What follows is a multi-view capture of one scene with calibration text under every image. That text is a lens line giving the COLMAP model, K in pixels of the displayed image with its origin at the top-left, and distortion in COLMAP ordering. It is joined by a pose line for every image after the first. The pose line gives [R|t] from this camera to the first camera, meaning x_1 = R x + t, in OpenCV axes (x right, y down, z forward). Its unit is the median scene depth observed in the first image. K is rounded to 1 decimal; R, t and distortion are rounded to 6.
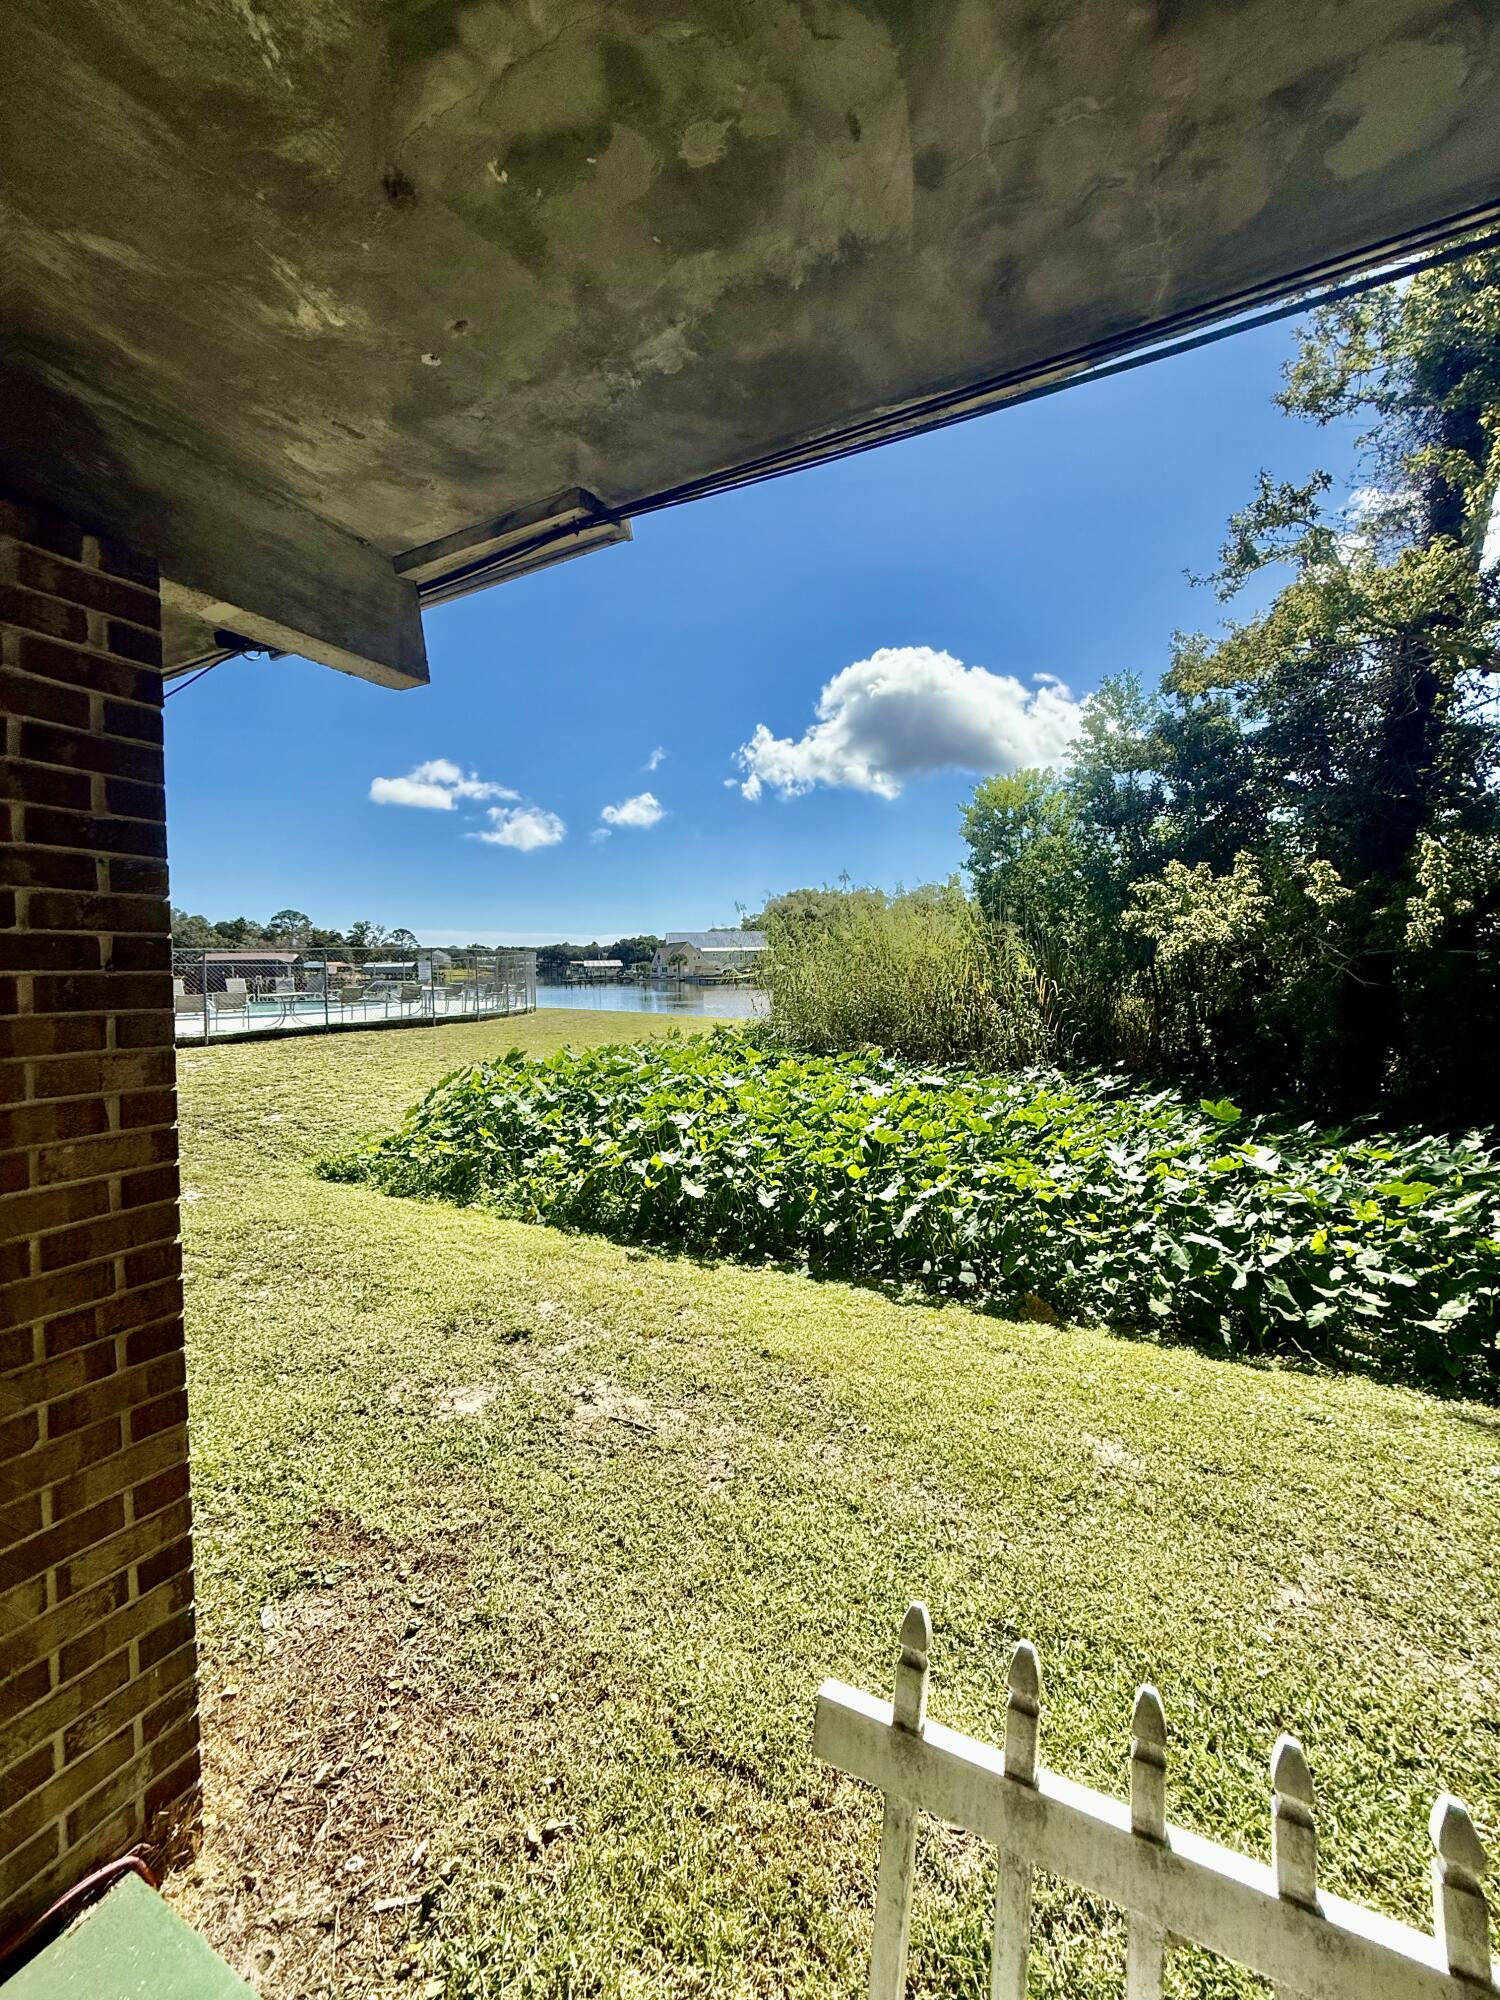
lens RADIAL K [[798.4, 0, 750.0], [0, 798.4, 1000.0], [0, 0, 1]] dist [-0.002409, -0.000386]
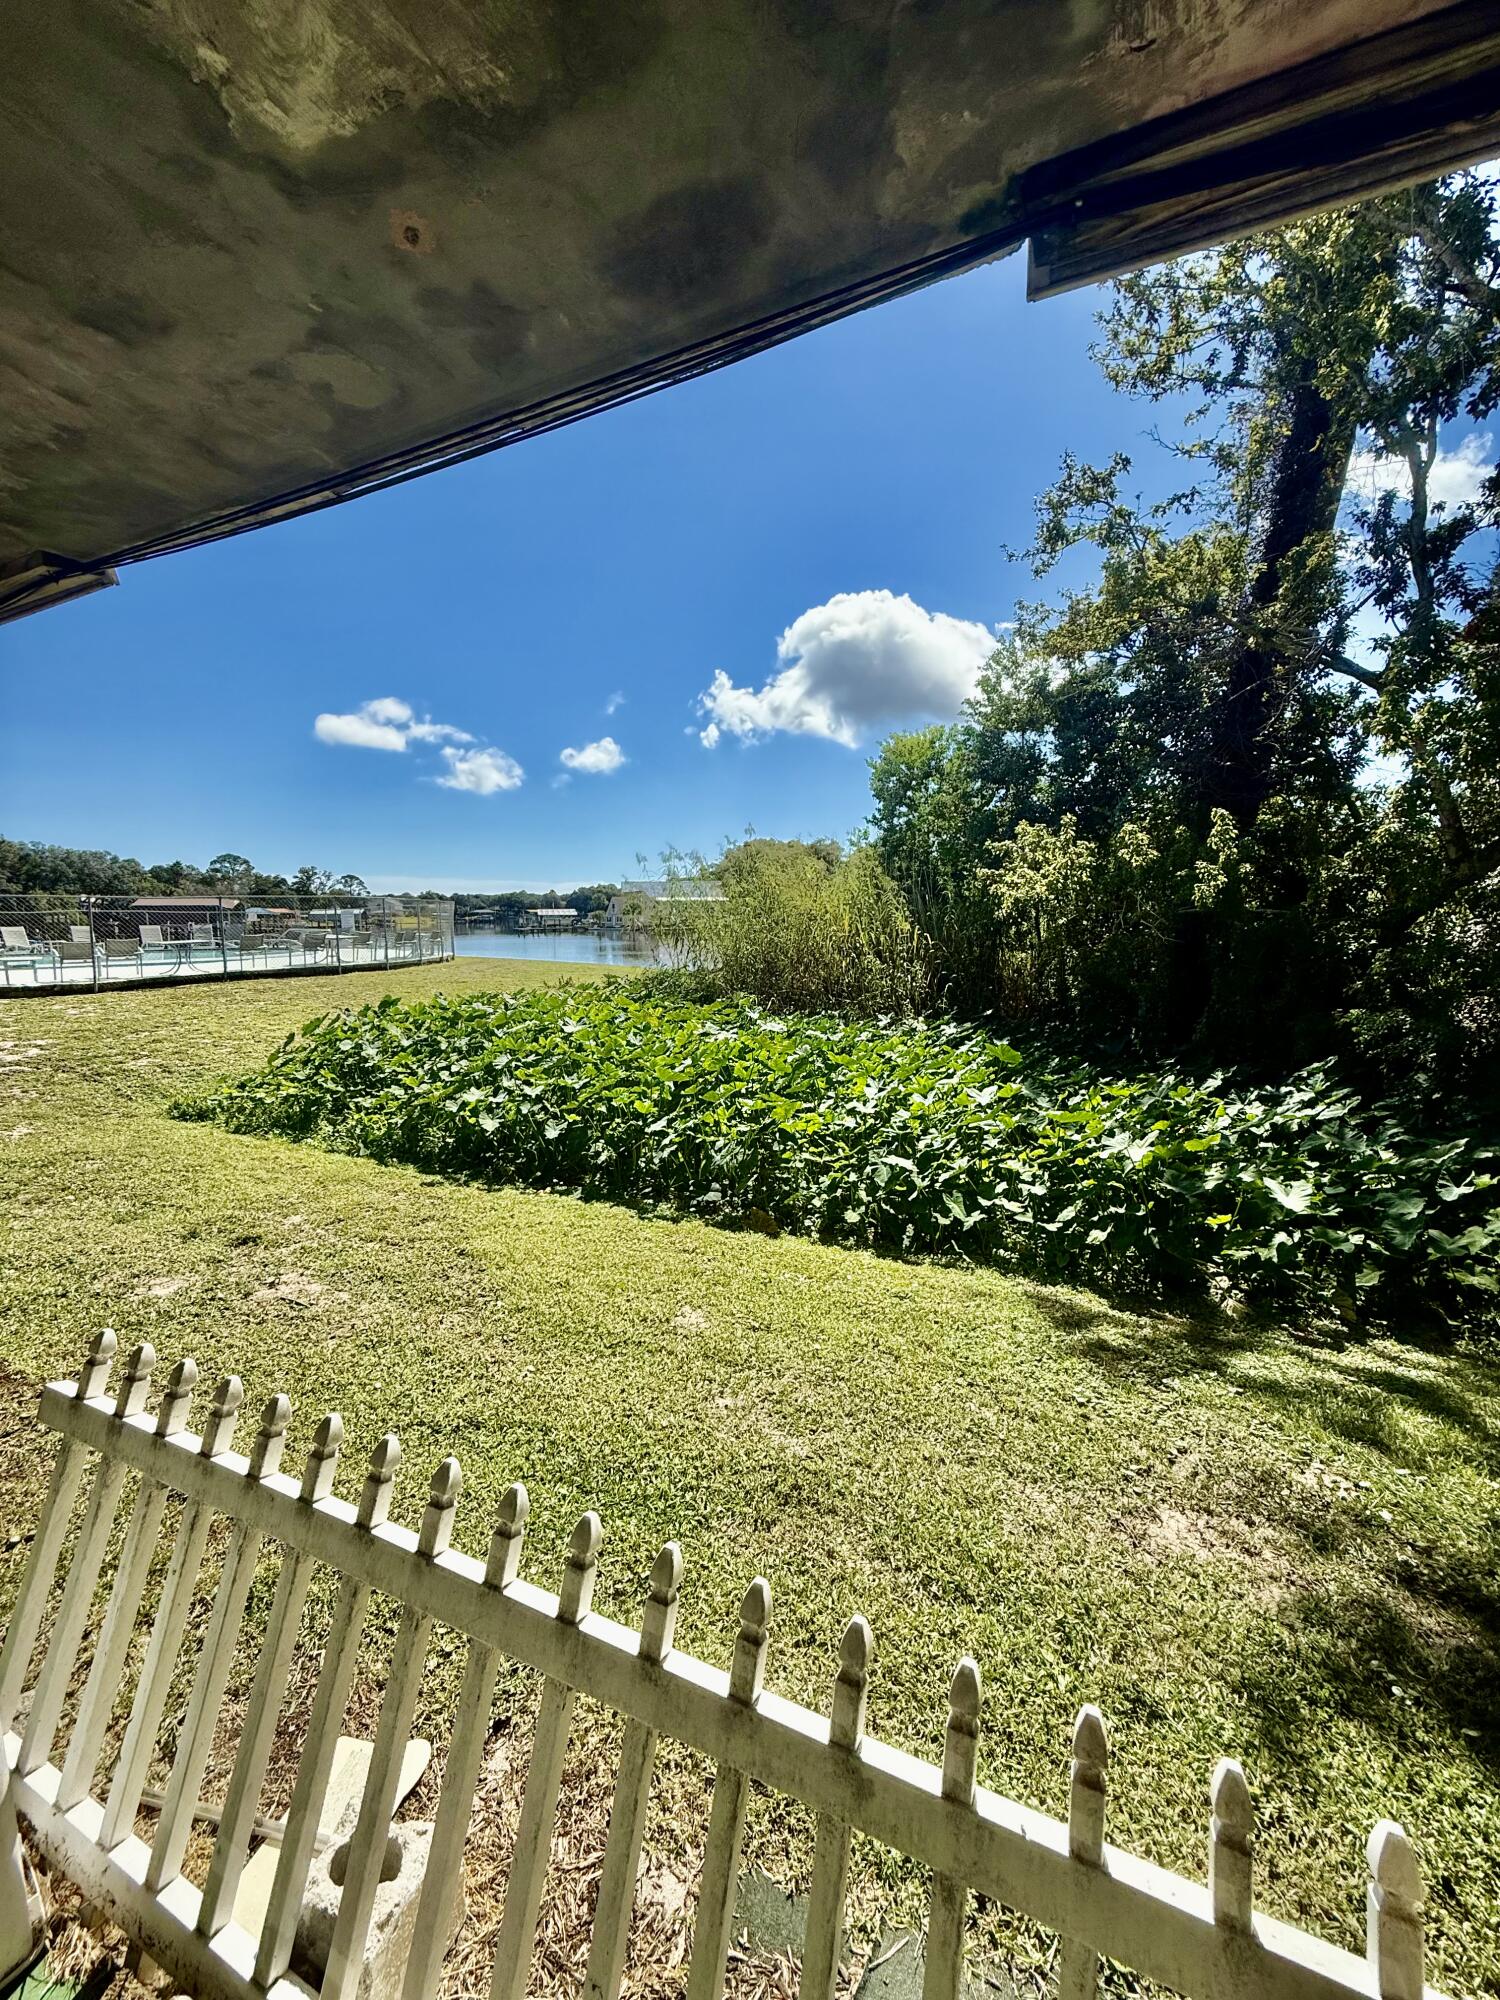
lens RADIAL K [[795.4, 0, 750.0], [0, 795.4, 1000.0], [0, 0, 1]] dist [-0.000248, -0.000126]
pose [[0.998789, 0.003077, 0.049098, 0.107349], [-0.006133, 0.998045, 0.062202, -0.001047], [-0.048811, -0.062428, 0.996855, -0.046274]]
